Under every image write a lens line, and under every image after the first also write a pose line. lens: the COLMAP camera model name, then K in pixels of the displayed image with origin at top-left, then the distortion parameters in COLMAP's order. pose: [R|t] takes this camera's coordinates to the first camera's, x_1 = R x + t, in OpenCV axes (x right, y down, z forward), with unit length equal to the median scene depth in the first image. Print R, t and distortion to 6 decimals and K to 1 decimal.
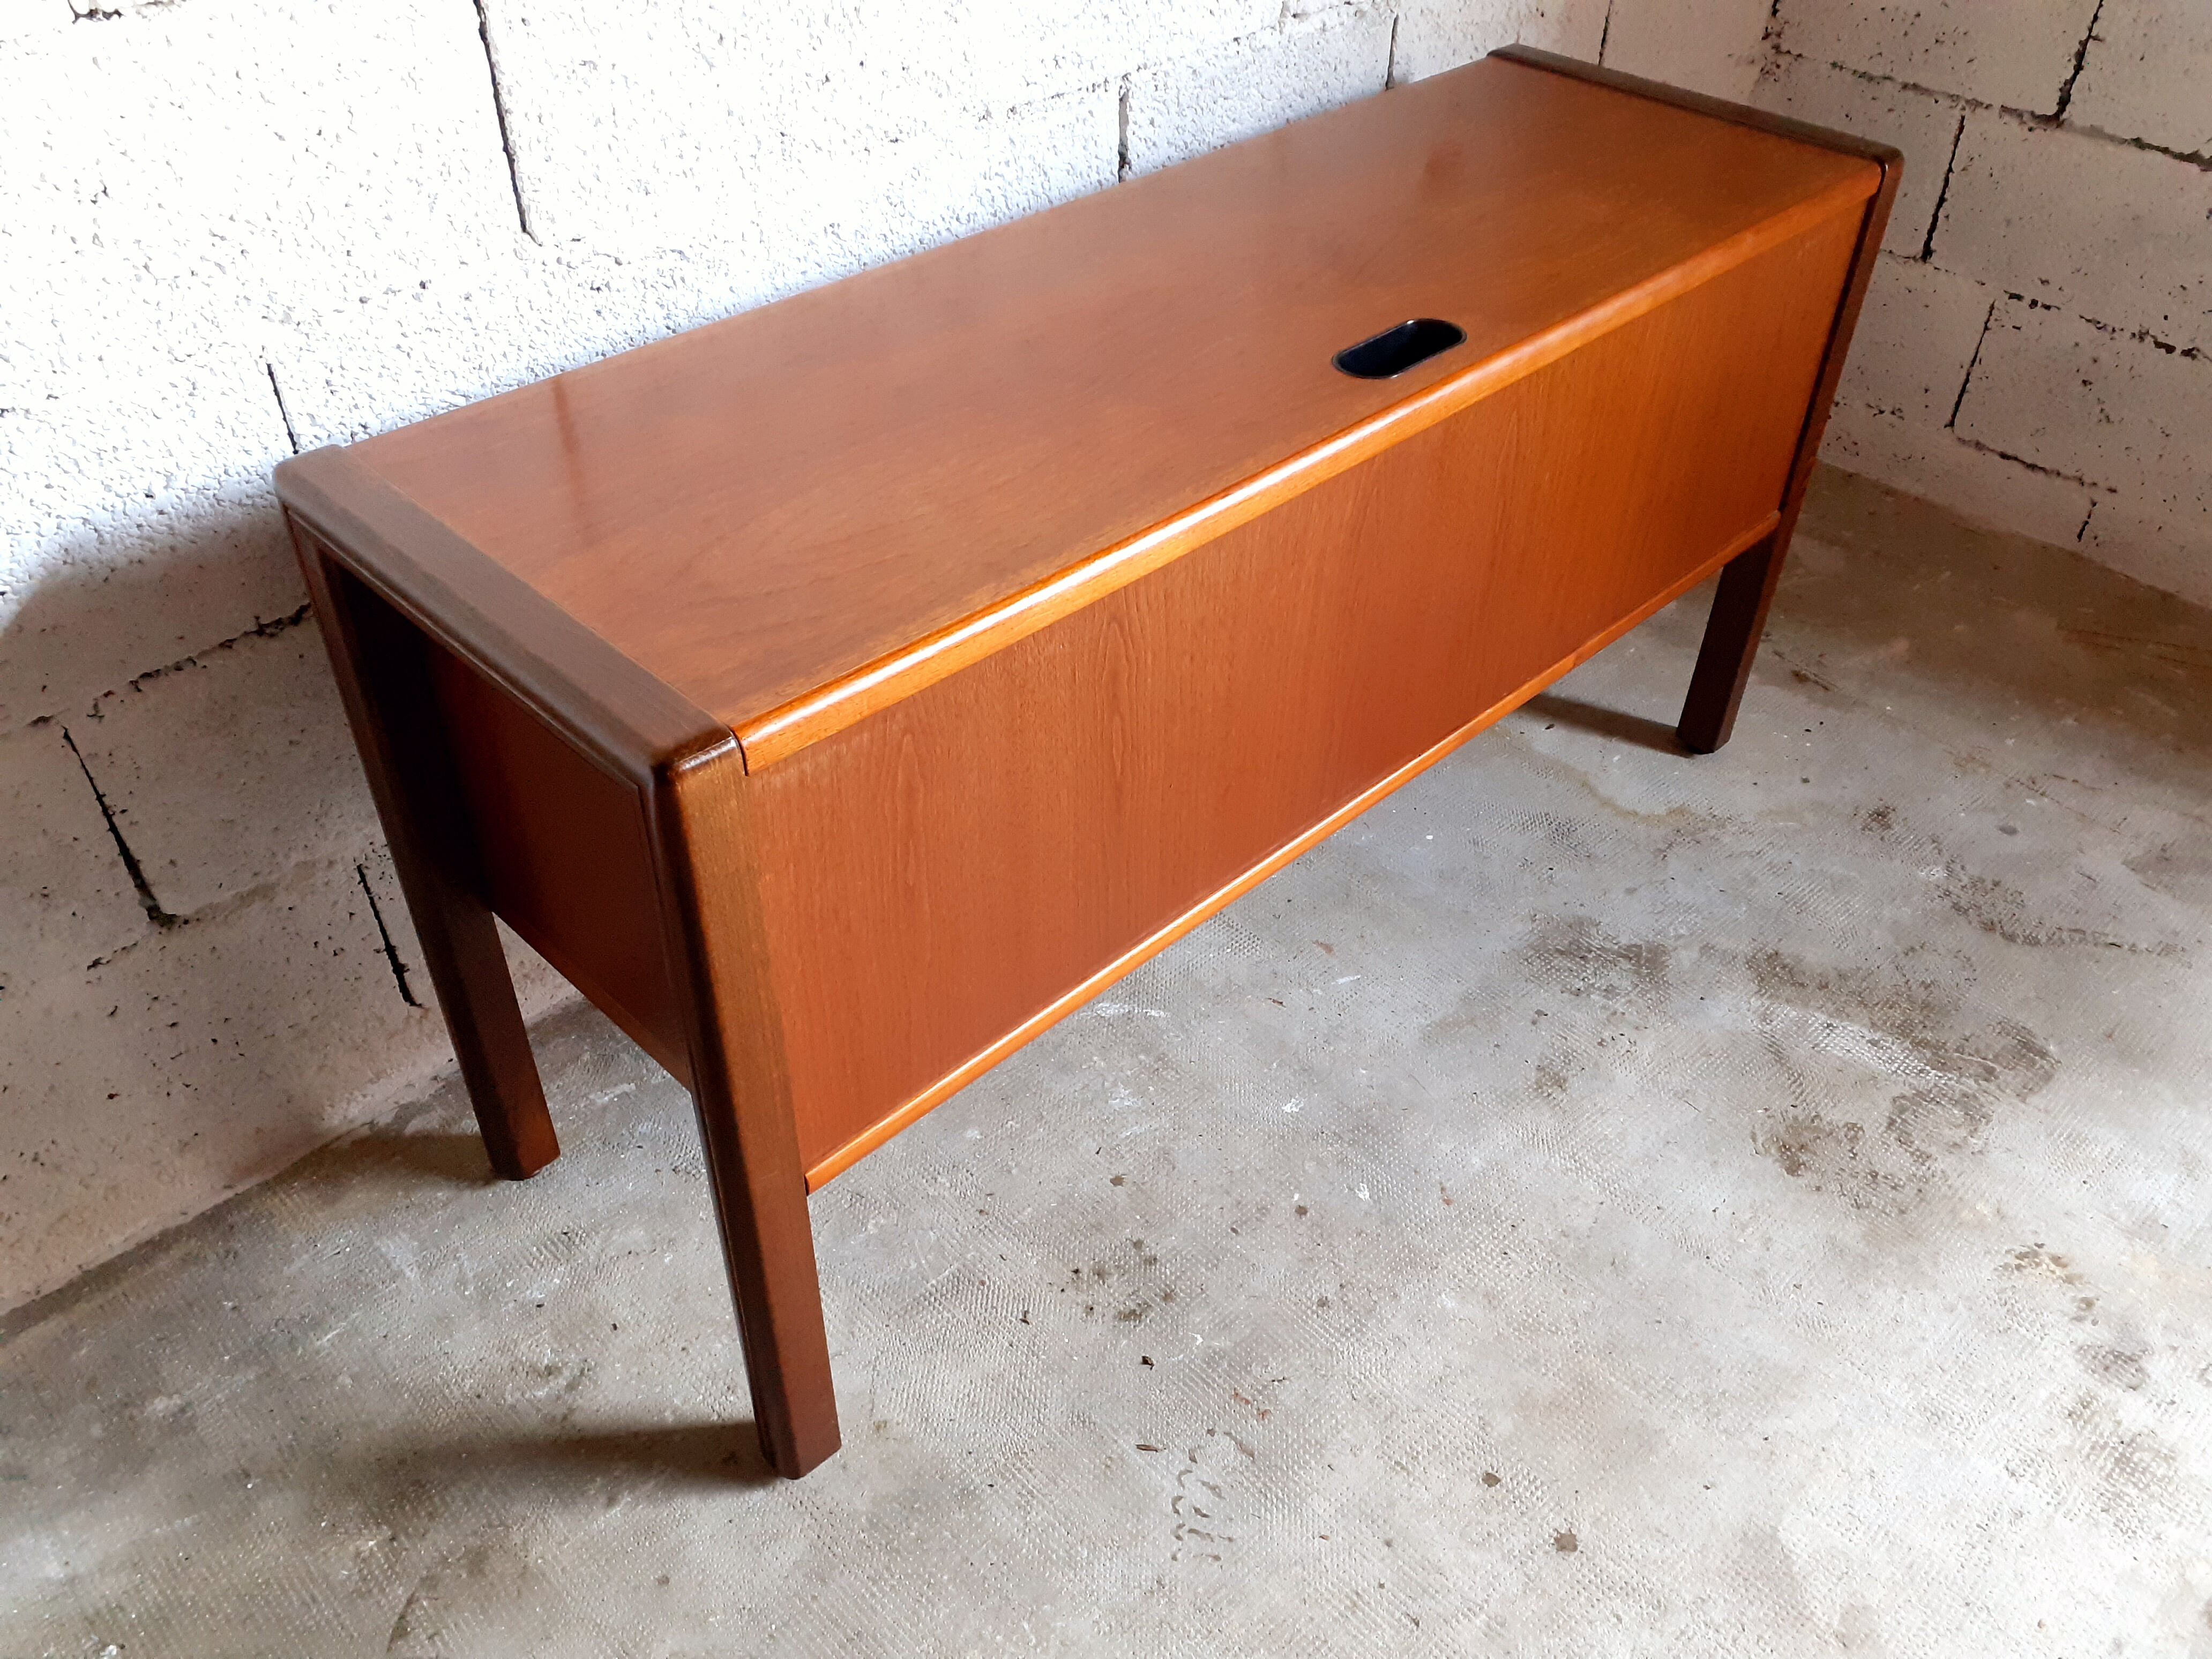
lens RADIAL K [[1784.5, 0, 1117.9], [0, 1784.5, 835.2], [0, 0, 1]] dist [0.041516, -0.051968]
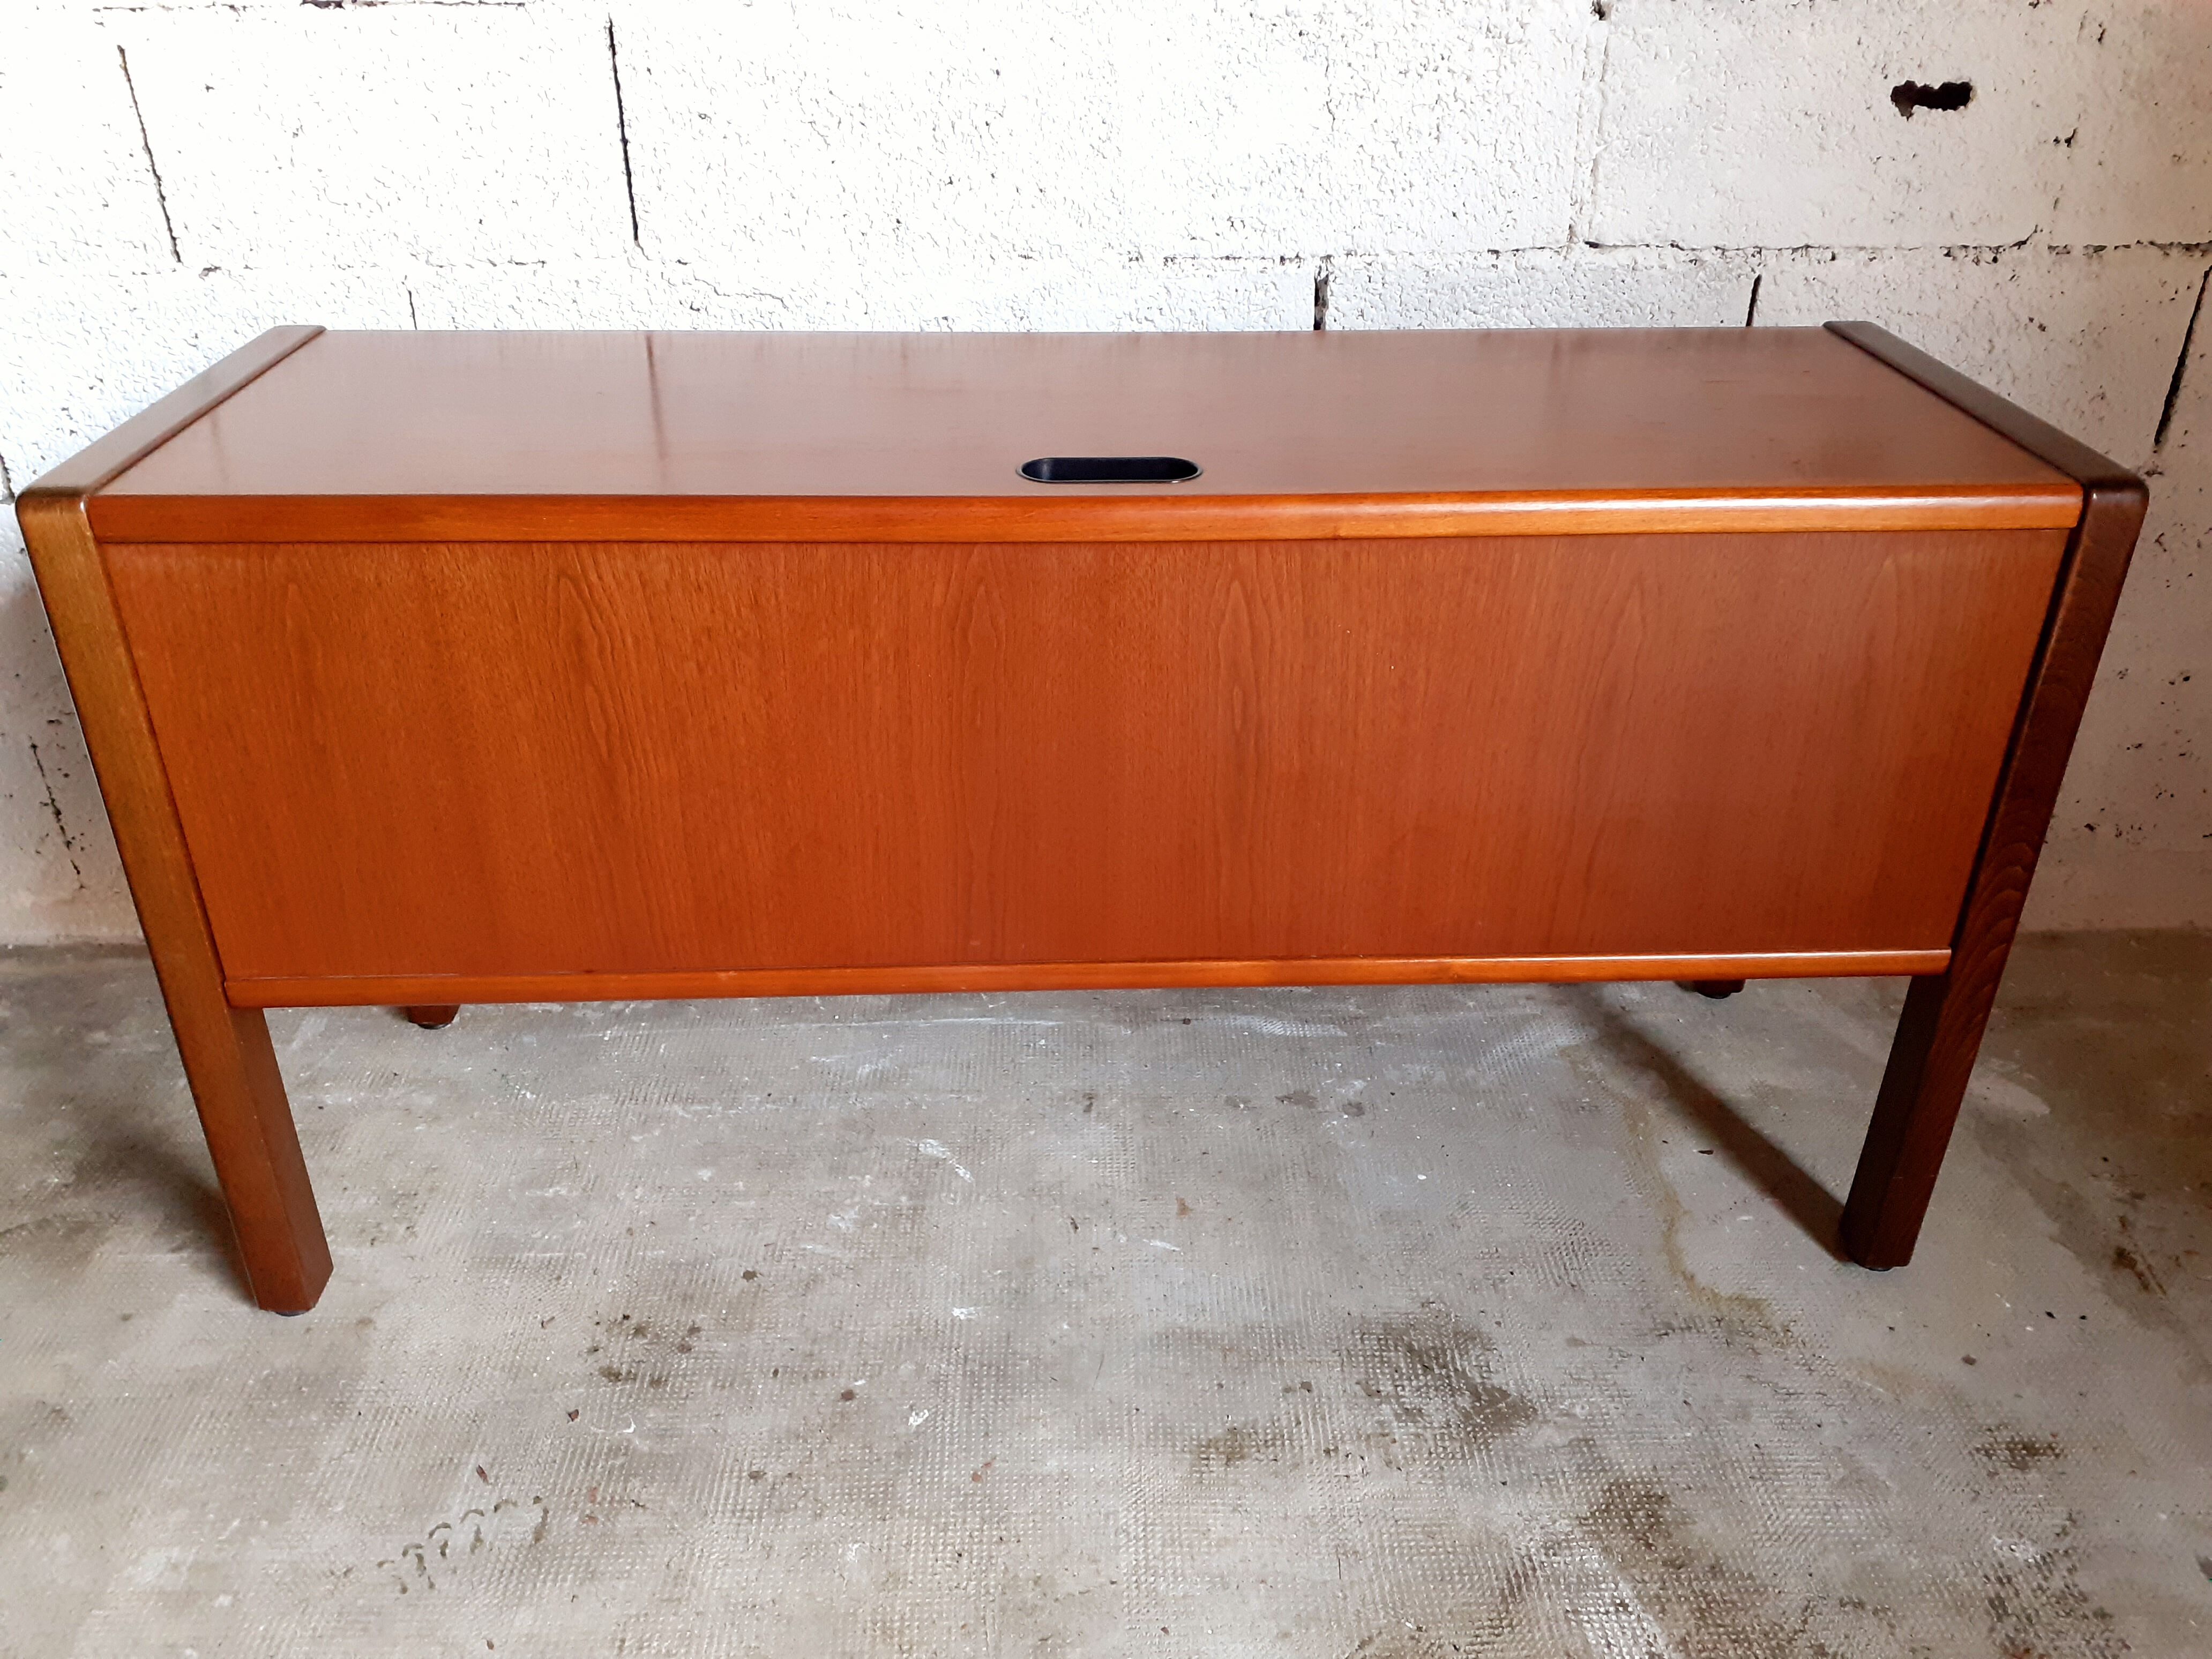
lens RADIAL K [[1784.5, 0, 1112.9], [0, 1784.5, 826.7], [0, 0, 1]] dist [0.041516, -0.051968]
pose [[0.740105, 0.316769, -0.593213, 0.639172], [-0.426365, 0.903188, -0.049650, -0.054519], [0.520055, 0.289672, 0.803513, 0.278447]]
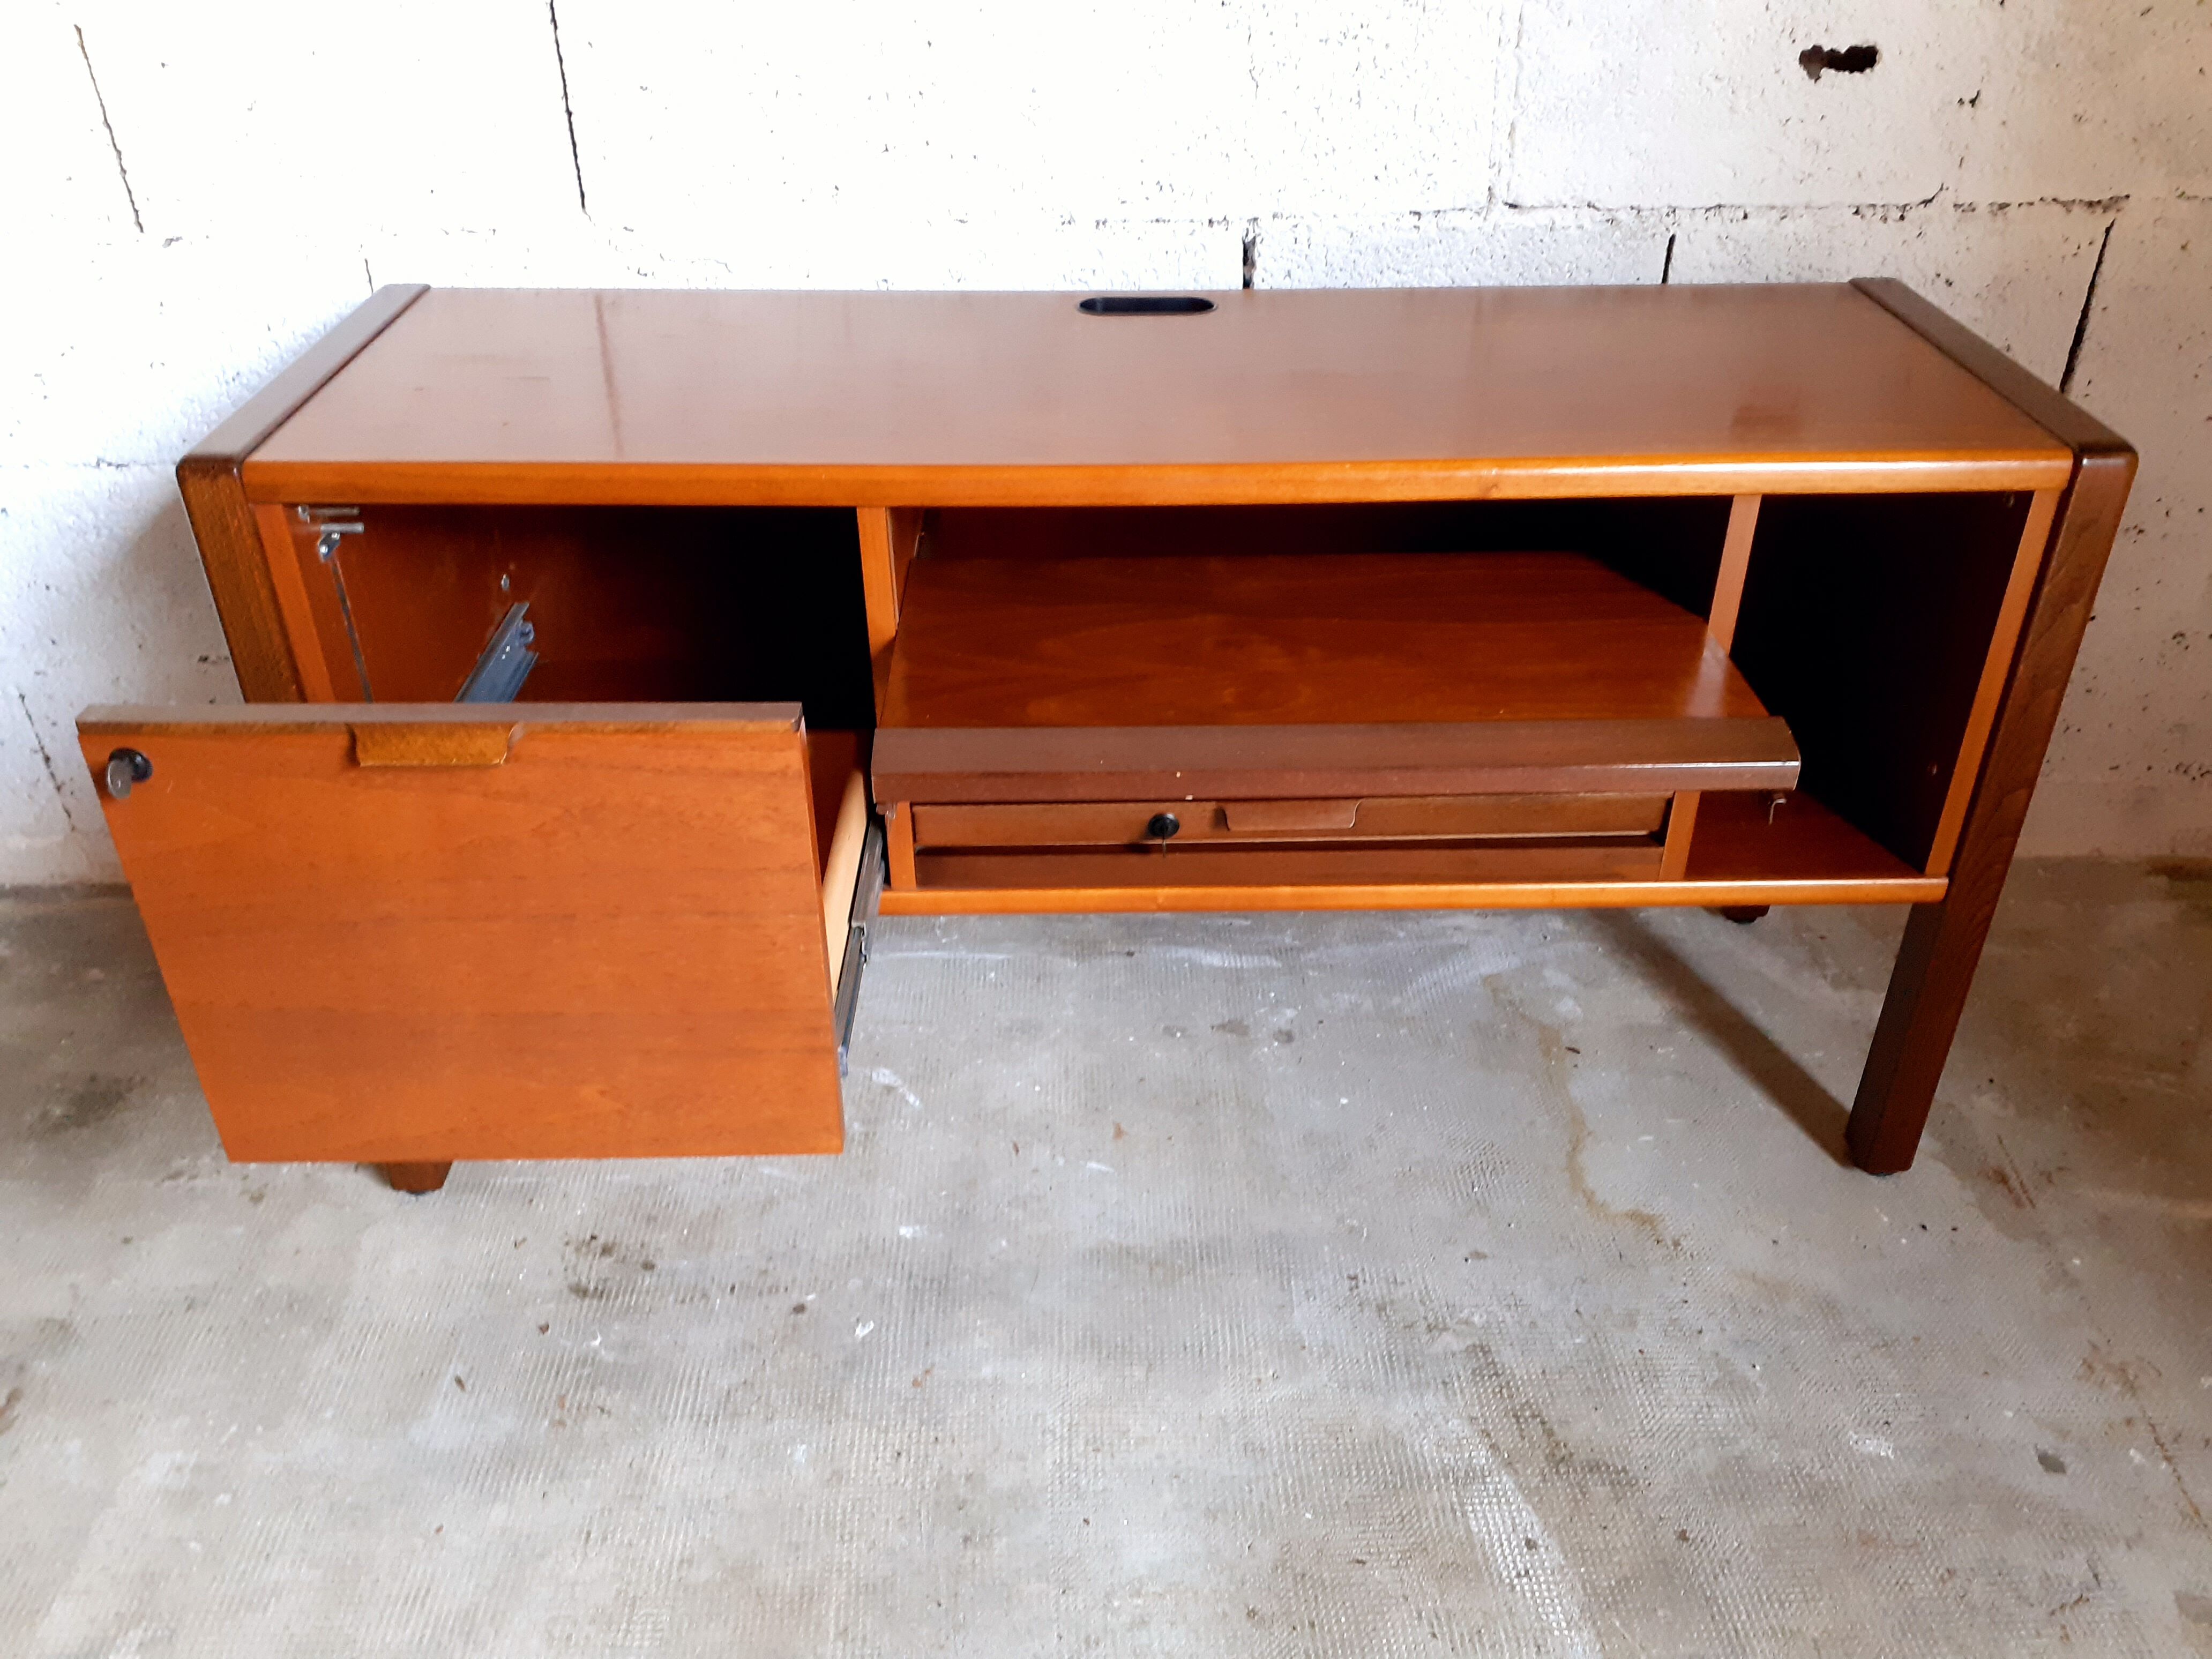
lens RADIAL K [[1784.5, 0, 1111.8], [0, 1784.5, 827.5], [0, 0, 1]] dist [0.041516, -0.051968]
pose [[0.740971, 0.344127, -0.576662, 0.691234], [-0.420766, 0.907169, 0.000703, -0.092437], [0.523371, 0.242119, 0.816983, 0.248794]]
